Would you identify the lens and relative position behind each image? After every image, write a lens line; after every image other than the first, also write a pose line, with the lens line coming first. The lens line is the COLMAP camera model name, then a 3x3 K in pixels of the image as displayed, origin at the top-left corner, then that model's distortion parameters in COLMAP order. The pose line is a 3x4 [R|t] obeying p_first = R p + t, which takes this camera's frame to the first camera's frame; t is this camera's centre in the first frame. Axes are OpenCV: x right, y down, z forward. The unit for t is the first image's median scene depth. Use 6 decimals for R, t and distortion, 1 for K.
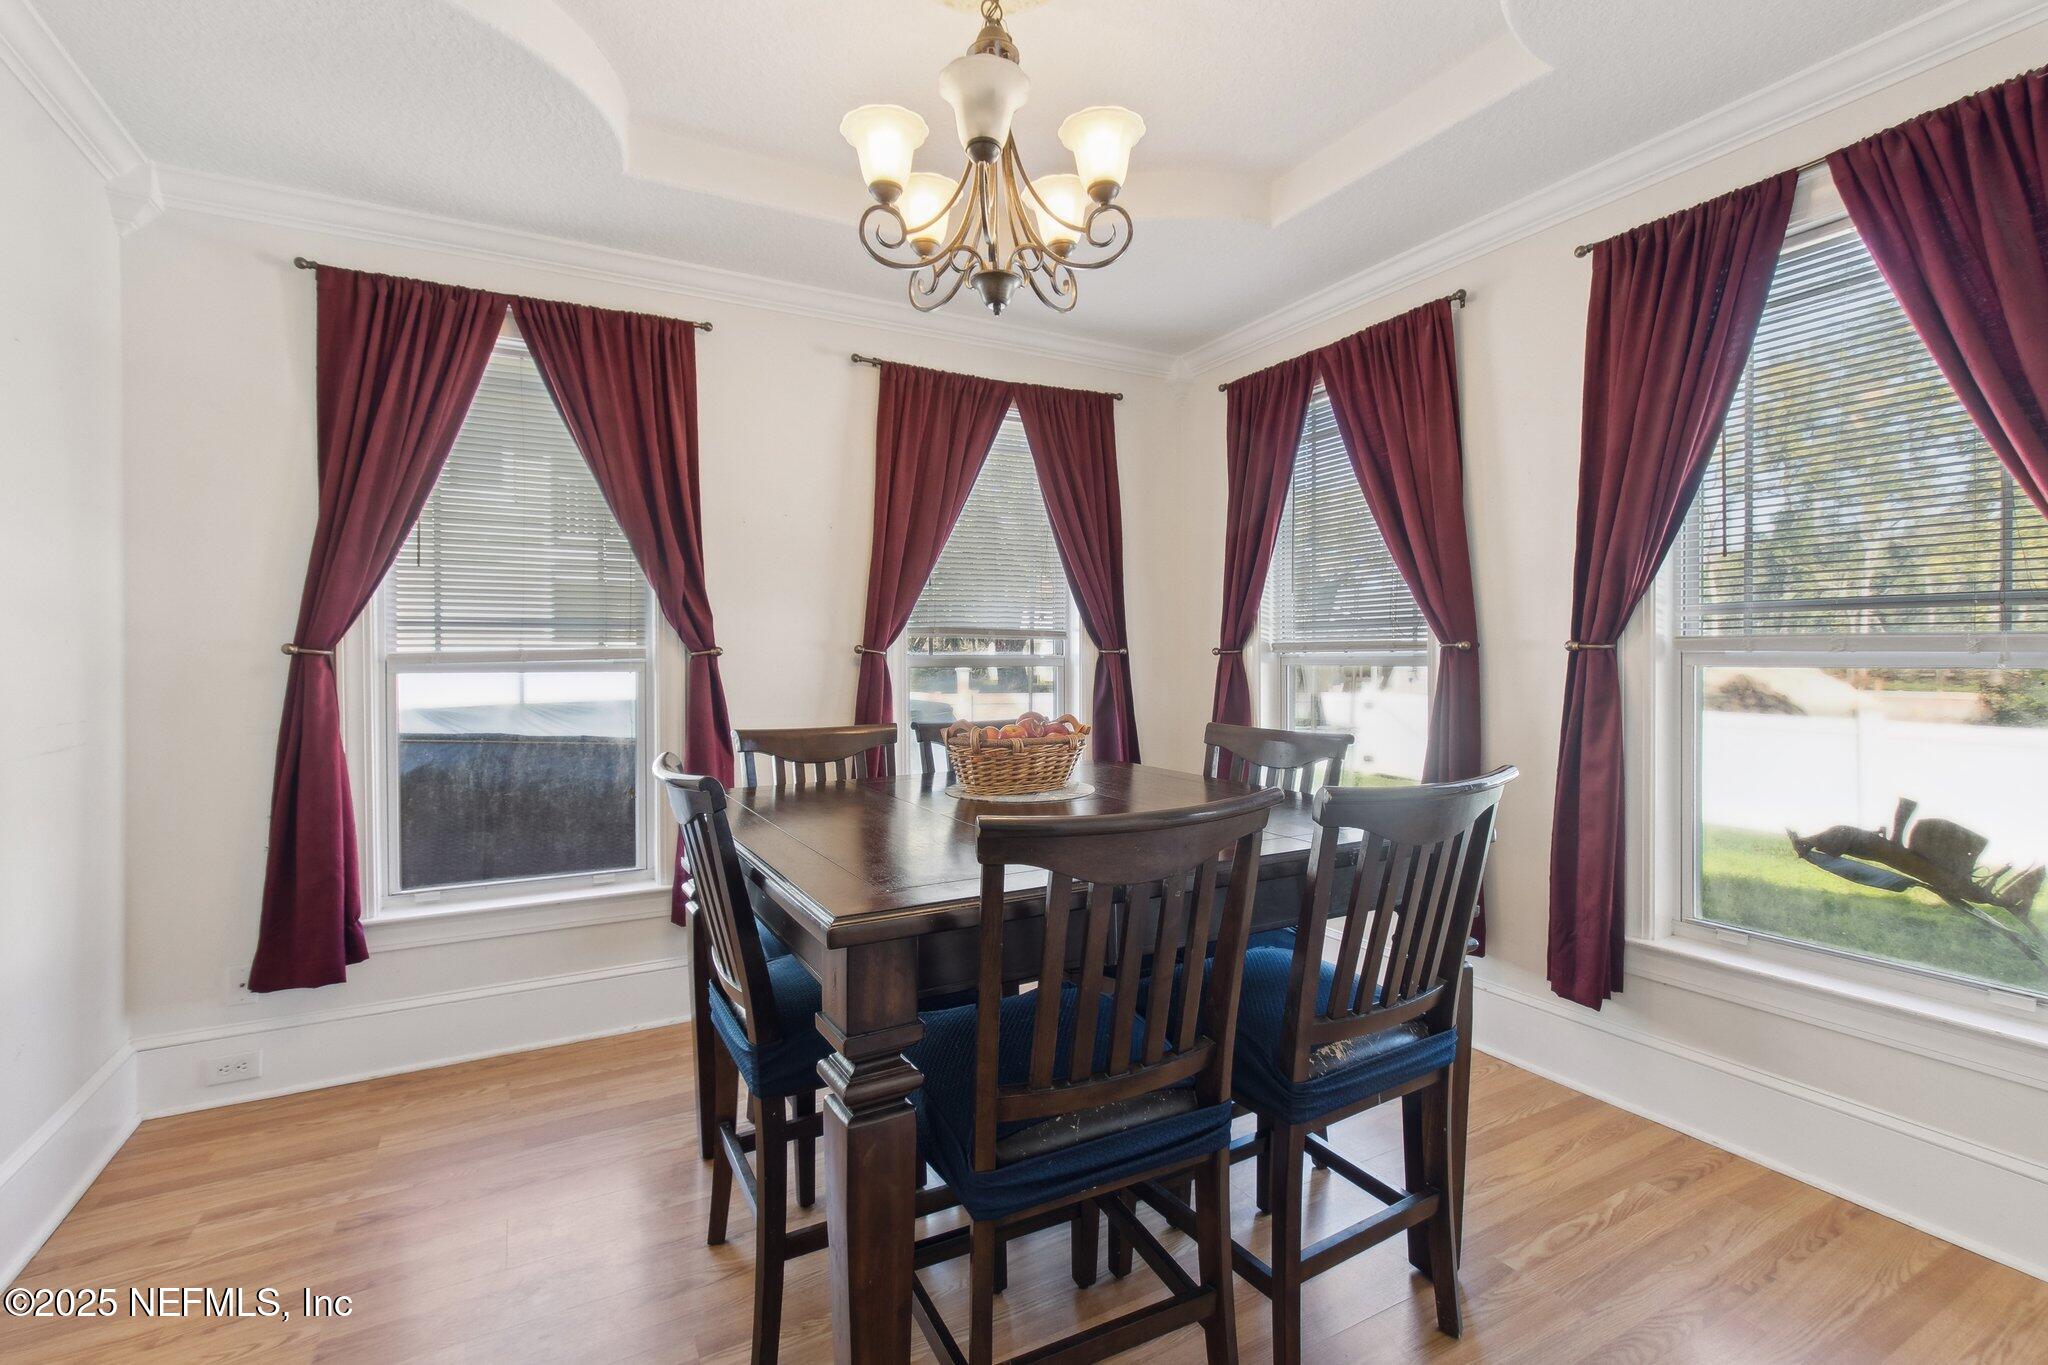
lens RADIAL K [[906.3, 0, 1018.9], [0, 906.3, 674.8], [0, 0, 1]] dist [-0.000362, -0.001147]
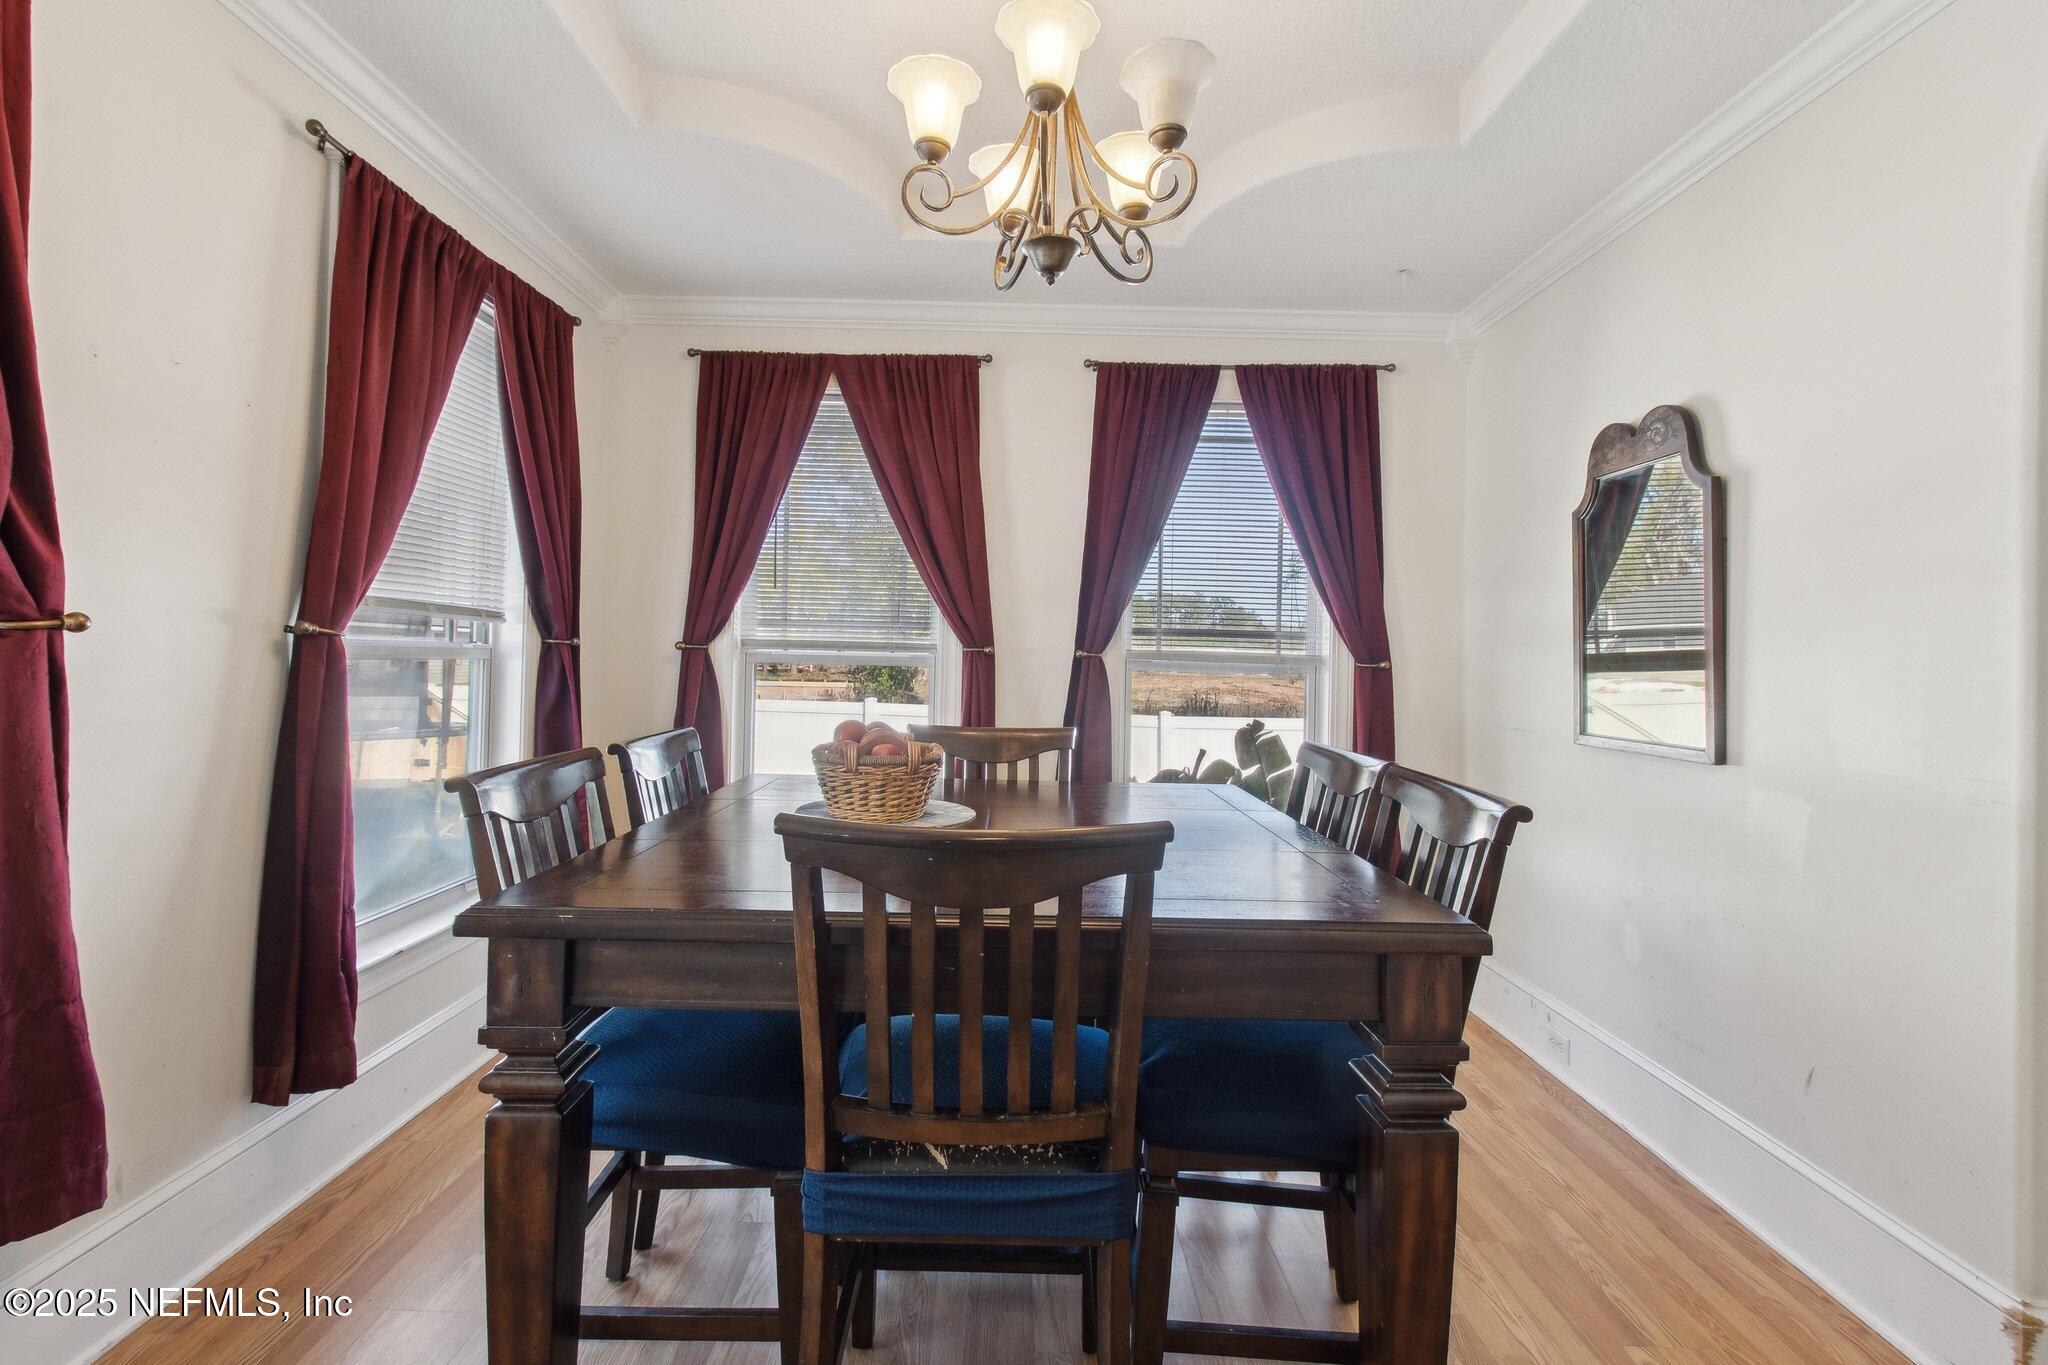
lens RADIAL K [[906.3, 0, 1018.9], [0, 906.3, 674.8], [0, 0, 1]] dist [-0.000362, -0.001147]
pose [[0.495323, 0.002102, 0.868706, -0.504101], [-0.006598, 0.999977, 0.001343, -0.001109], [-0.868684, -0.006397, 0.495325, 0.344771]]
